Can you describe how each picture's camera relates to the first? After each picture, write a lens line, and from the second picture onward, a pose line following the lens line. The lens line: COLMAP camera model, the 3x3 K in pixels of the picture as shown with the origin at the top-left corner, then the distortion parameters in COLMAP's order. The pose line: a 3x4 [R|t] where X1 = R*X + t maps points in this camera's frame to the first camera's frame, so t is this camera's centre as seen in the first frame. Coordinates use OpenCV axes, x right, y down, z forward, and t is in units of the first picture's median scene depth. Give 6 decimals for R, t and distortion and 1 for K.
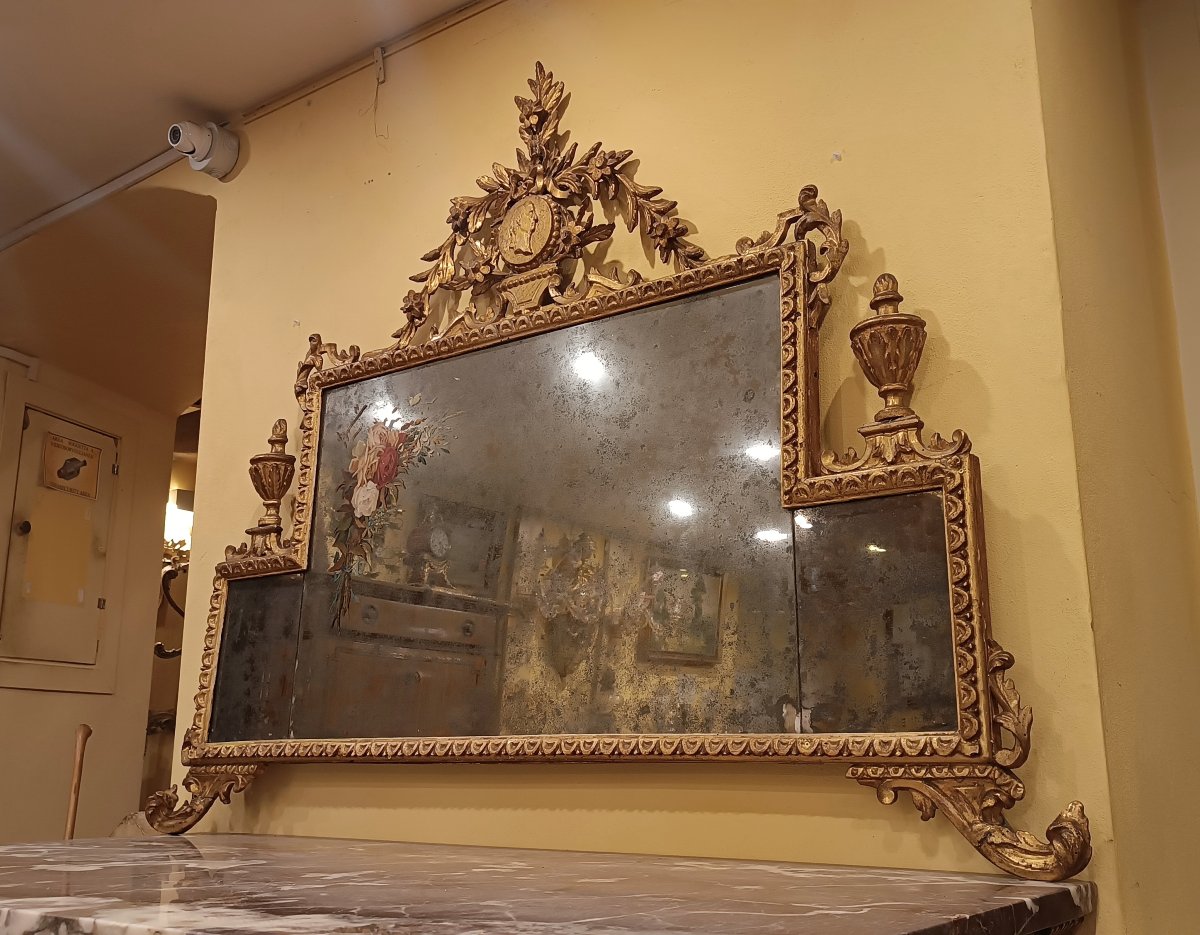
lens RADIAL K [[1229.0, 0, 599.1], [0, 1229.0, 464.0], [0, 0, 1]] dist [0.058897, 0.000000]
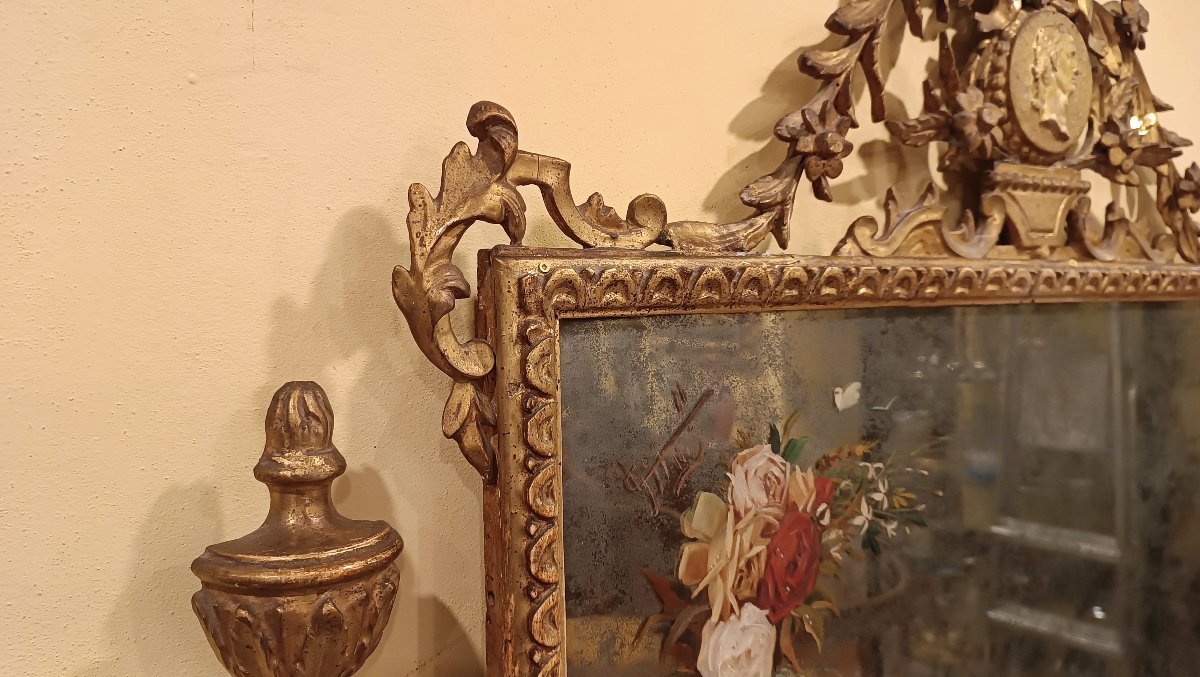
lens RADIAL K [[889.4, 0, 597.8], [0, 889.4, 335.0], [0, 0, 1]] dist [-0.005451, -0.016082]
pose [[0.365322, -0.059486, 0.928979, -0.450794], [-0.216768, 0.965086, 0.147042, -0.096311], [-0.905291, -0.255090, 0.339672, 0.963525]]
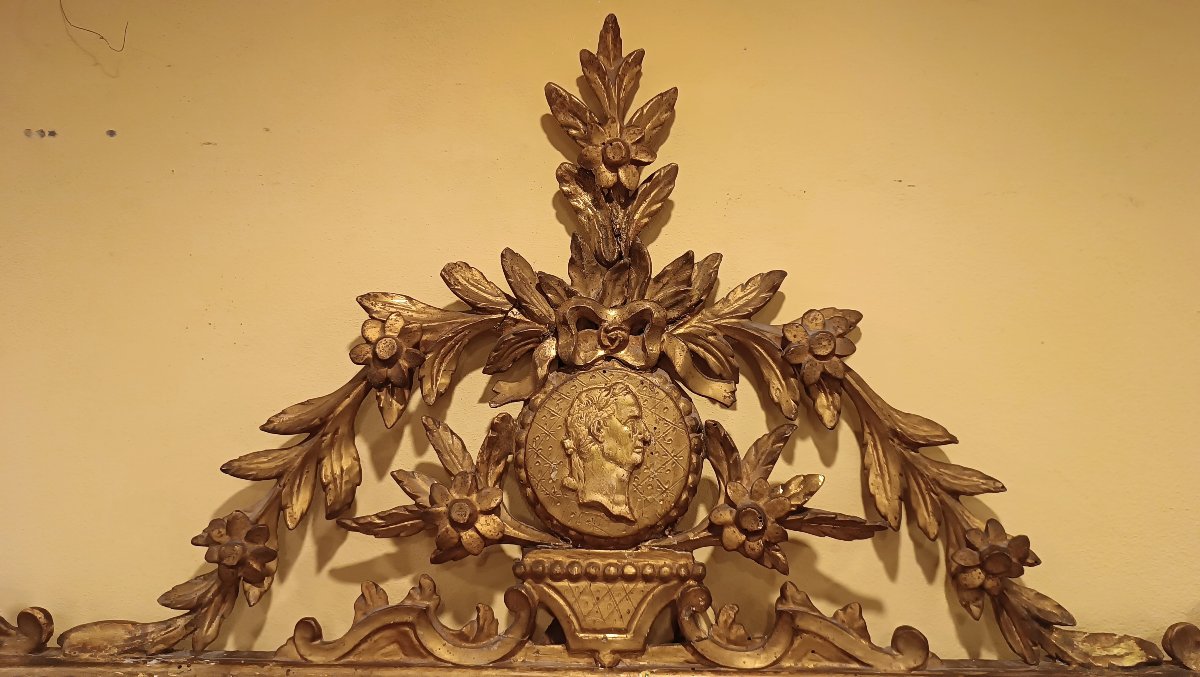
lens RADIAL K [[889.4, 0, 606.2], [0, 889.4, 335.7], [0, 0, 1]] dist [-0.005451, -0.016082]
pose [[0.814140, 0.016977, 0.580421, -0.225743], [-0.137538, 0.976766, 0.164351, -0.264475], [-0.564145, -0.213635, 0.797559, 0.722755]]
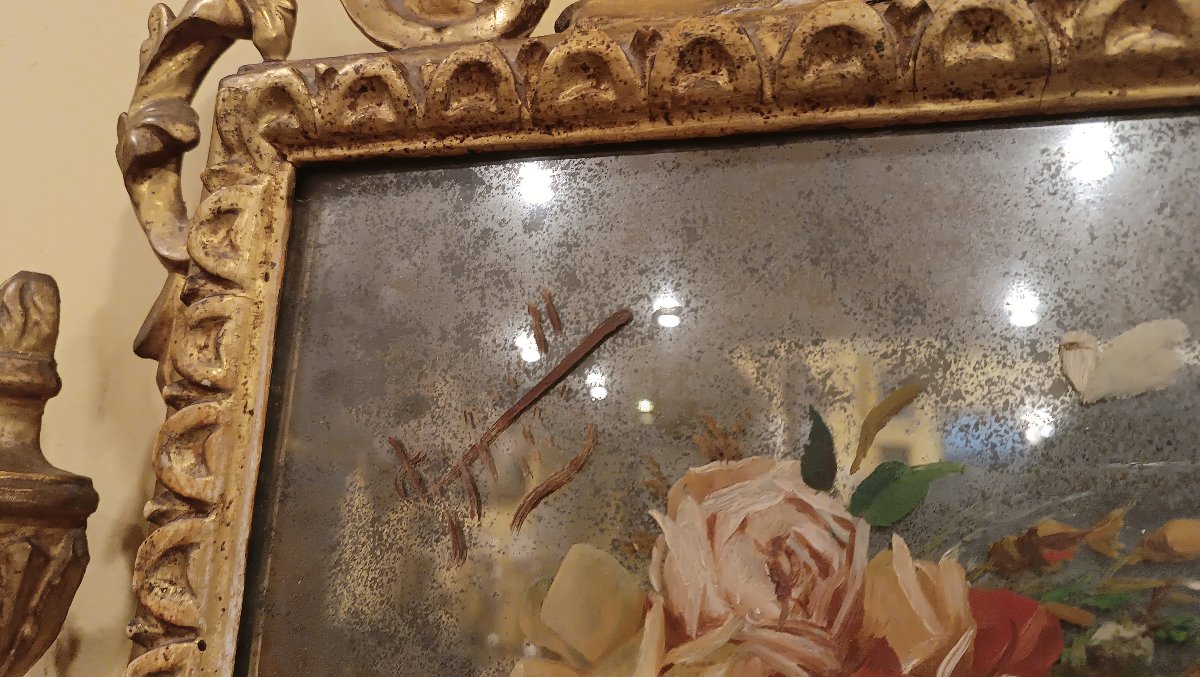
lens RADIAL K [[889.4, 0, 607.6], [0, 889.4, 338.5], [0, 0, 1]] dist [-0.005451, -0.016082]
pose [[0.947792, 0.096866, 0.303822, -0.230342], [-0.125990, 0.988982, 0.077724, -0.053988], [-0.292946, -0.111945, 0.949553, 0.908175]]
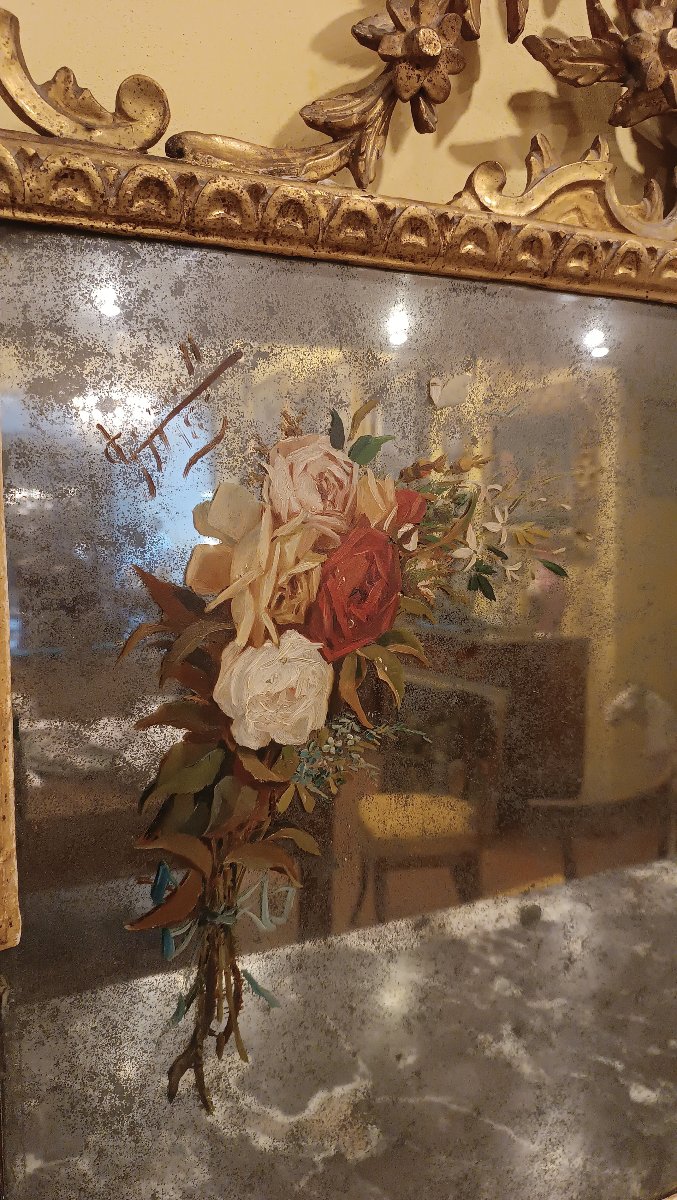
lens RADIAL K [[889.4, 0, 344.7], [0, 889.4, 612.1], [0, 0, 1]] dist [-0.005451, -0.016082]
pose [[0.478113, -0.122947, 0.869651, -0.370271], [-0.222485, 0.940905, 0.255338, -0.050179], [-0.849652, -0.315564, 0.422505, 0.890232]]
